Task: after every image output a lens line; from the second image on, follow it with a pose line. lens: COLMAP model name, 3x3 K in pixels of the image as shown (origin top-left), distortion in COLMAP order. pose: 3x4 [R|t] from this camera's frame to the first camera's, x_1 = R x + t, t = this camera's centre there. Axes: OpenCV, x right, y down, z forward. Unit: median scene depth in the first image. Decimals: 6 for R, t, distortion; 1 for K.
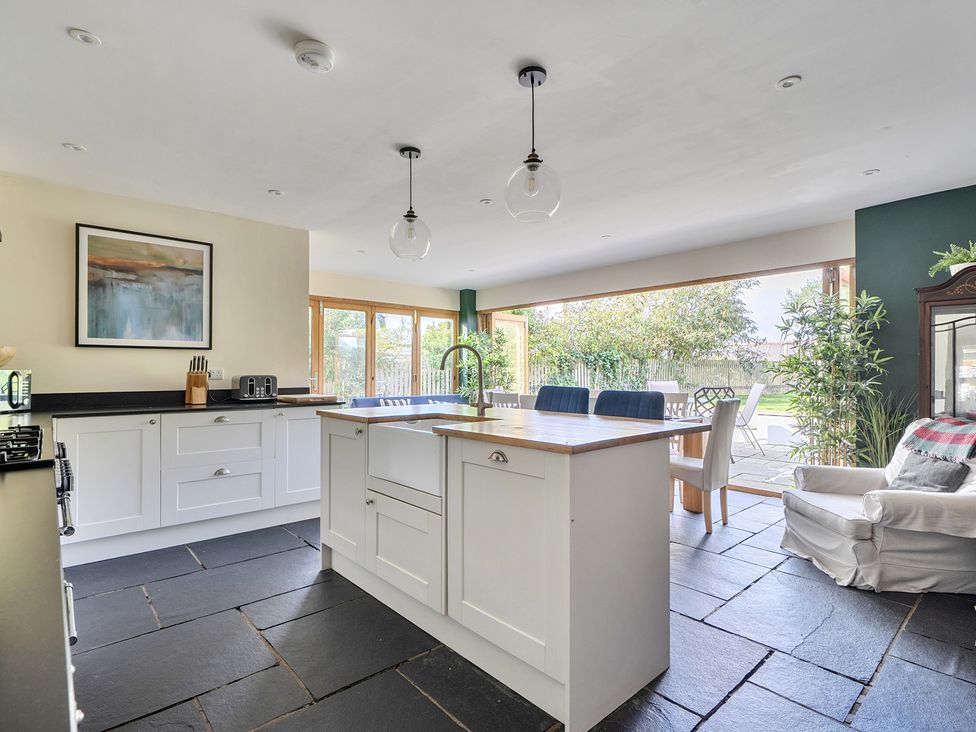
lens RADIAL K [[494.8, 0, 474.7], [0, 494.8, 364.6], [0, 0, 1]] dist [-0.015311, 0.001894]
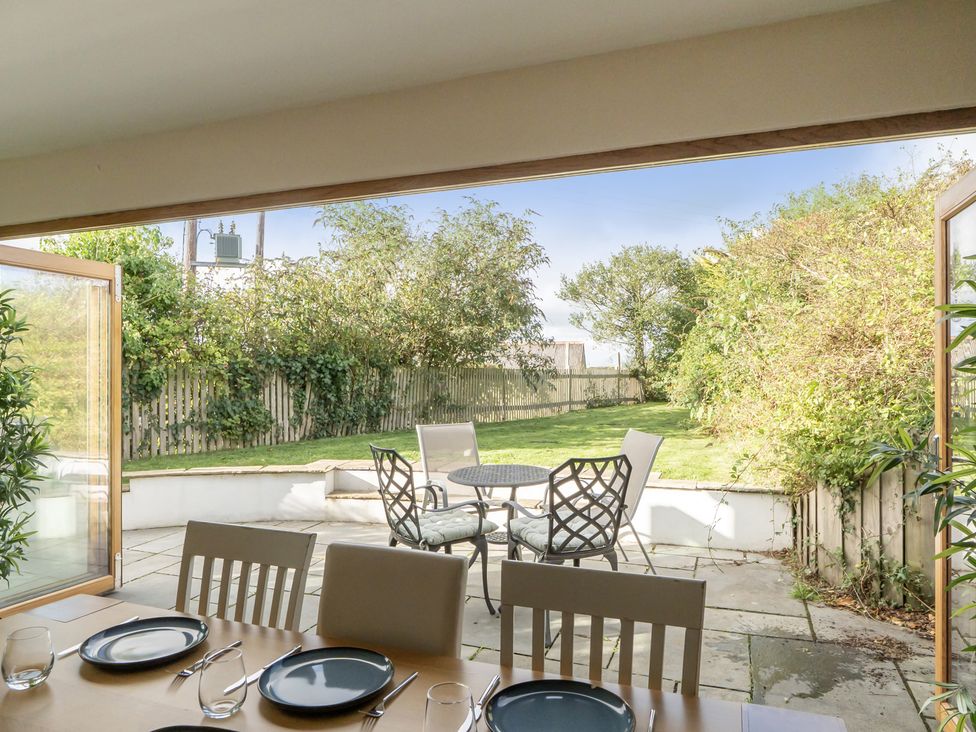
lens RADIAL K [[707.8, 0, 528.8], [0, 707.8, 369.1], [0, 0, 1]] dist [-0.009382, 0.014343]
pose [[0.855728, 0.004371, 0.517408, 0.118239], [-0.004174, 0.999990, -0.001544, -0.022578], [-0.517409, -0.000839, 0.855738, 0.459277]]
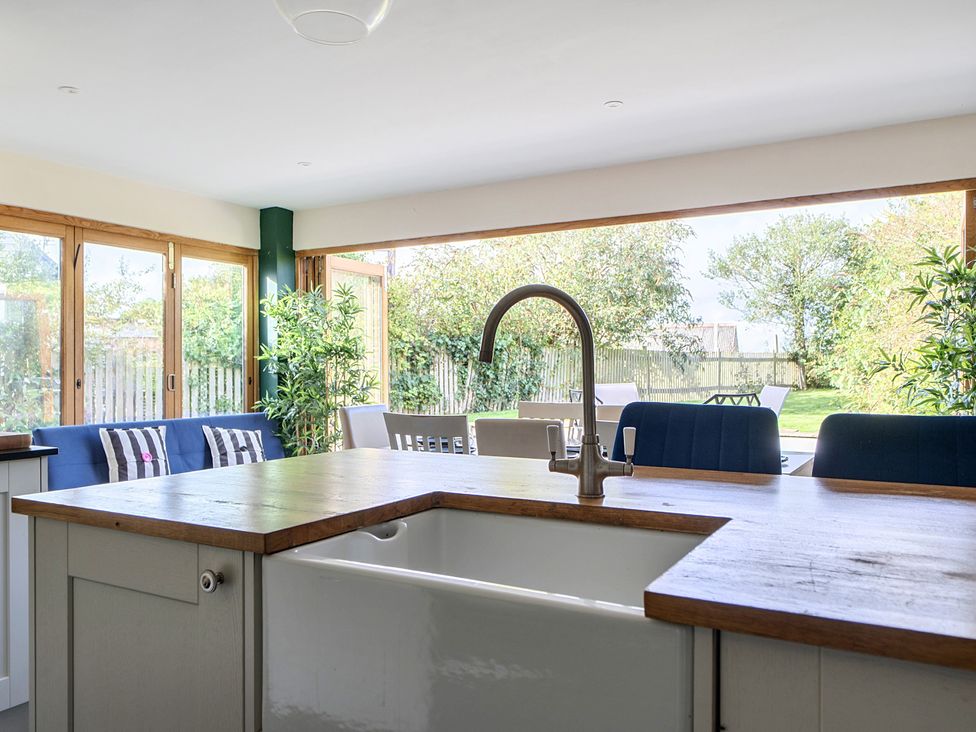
lens RADIAL K [[795.2, 0, 501.3], [0, 795.2, 361.9], [0, 0, 1]] dist [-0.016477, 0.005437]
pose [[0.944995, -0.000081, 0.327084, -0.074214], [-0.002078, 0.999978, 0.006252, 0.002094], [-0.327077, -0.006588, 0.944975, 0.169884]]
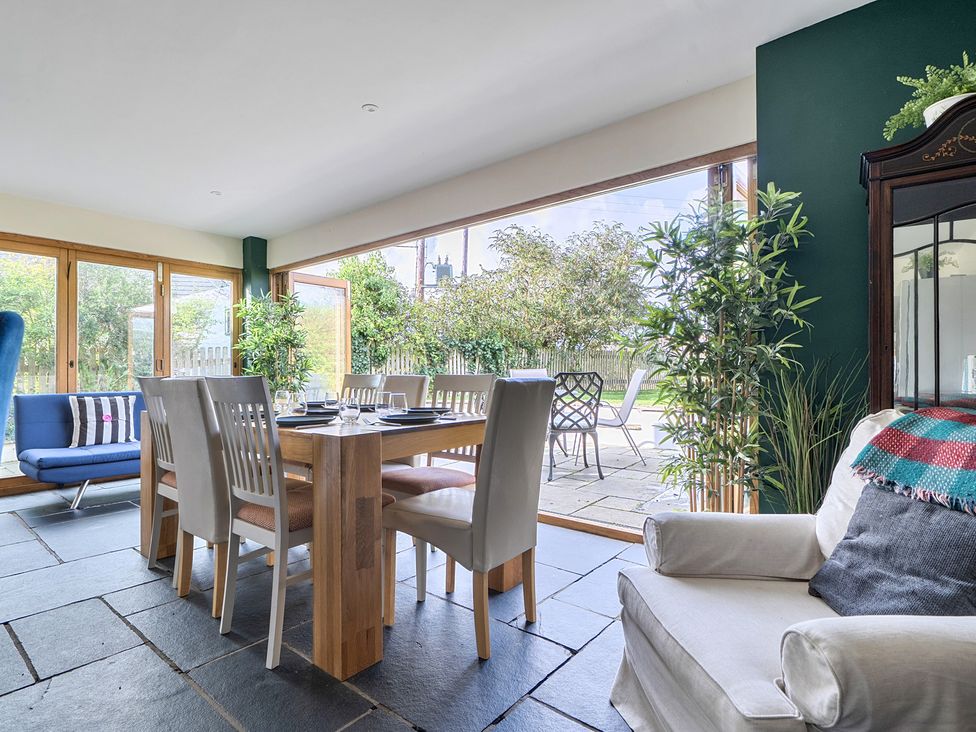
lens RADIAL K [[542.9, 0, 471.6], [0, 542.9, 361.7], [0, 0, 1]] dist [-0.008212, -0.000132]
pose [[0.983945, -0.002266, 0.178457, 0.175816], [0.002030, 0.999997, 0.001506, 0.025273], [-0.178460, -0.001120, 0.983946, 0.229296]]
